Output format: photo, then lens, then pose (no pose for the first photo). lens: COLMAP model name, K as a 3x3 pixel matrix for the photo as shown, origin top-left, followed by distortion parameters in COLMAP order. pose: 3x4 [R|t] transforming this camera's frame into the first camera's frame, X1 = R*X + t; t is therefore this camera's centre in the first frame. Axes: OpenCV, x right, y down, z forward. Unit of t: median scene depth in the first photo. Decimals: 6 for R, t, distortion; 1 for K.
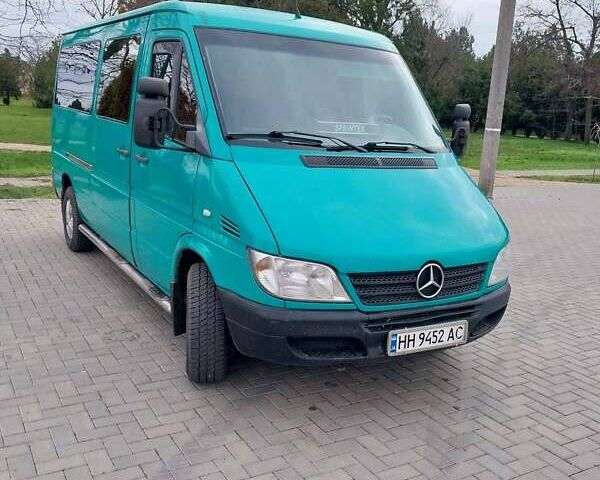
lens RADIAL K [[656.2, 0, 300.0], [0, 656.2, 240.0], [0, 0, 1]] dist [0.237579, -0.639117]
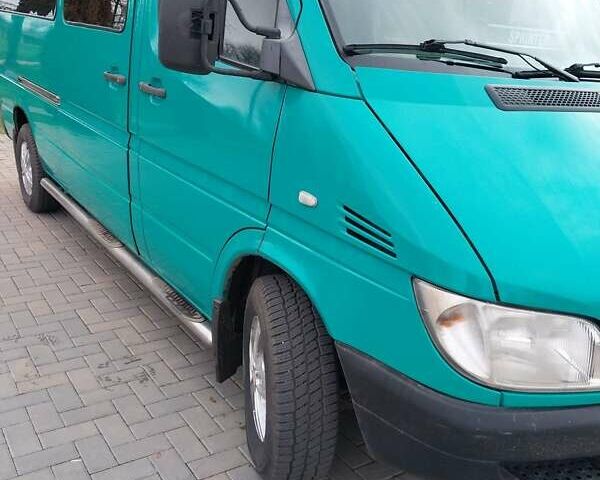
lens RADIAL K [[656.2, 0, 300.0], [0, 656.2, 240.0], [0, 0, 1]] dist [0.237579, -0.639117]
pose [[0.997911, -0.007162, 0.064209, -0.172009], [0.000125, 0.994048, 0.108941, -0.062516], [-0.064607, -0.108706, 0.991972, 0.447413]]
